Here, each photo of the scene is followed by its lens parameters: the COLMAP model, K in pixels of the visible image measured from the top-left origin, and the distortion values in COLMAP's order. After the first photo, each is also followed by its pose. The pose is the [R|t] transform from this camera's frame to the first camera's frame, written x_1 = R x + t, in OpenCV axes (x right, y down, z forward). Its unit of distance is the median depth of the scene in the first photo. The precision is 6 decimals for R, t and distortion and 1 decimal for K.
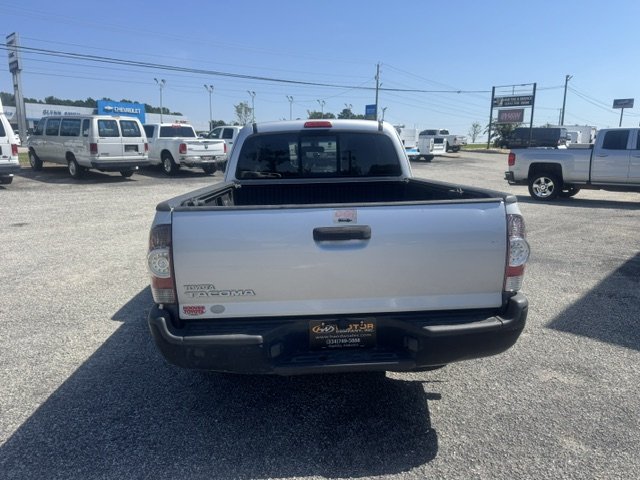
lens RADIAL K [[450.2, 0, 328.2], [0, 450.2, 238.3], [0, 0, 1]] dist [0.043890, -0.039943]
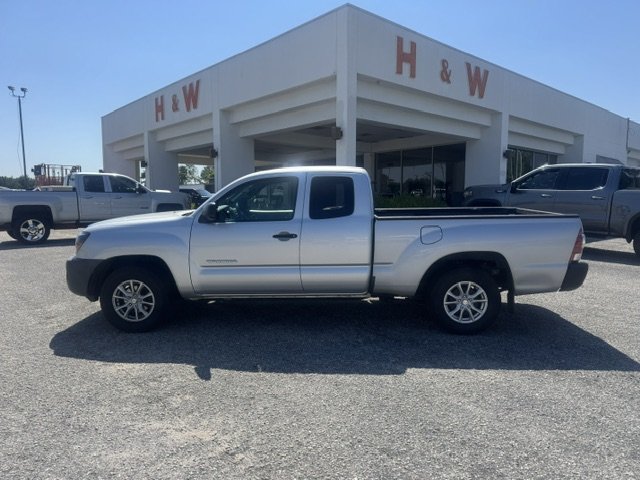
lens RADIAL K [[450.2, 0, 317.8], [0, 450.2, 241.6], [0, 0, 1]] dist [0.043890, -0.039943]
pose [[0.097336, -0.105445, 0.989650, -0.214896], [0.188859, 0.978261, 0.085656, -0.029907], [-0.977168, 0.178567, 0.115134, 0.159695]]
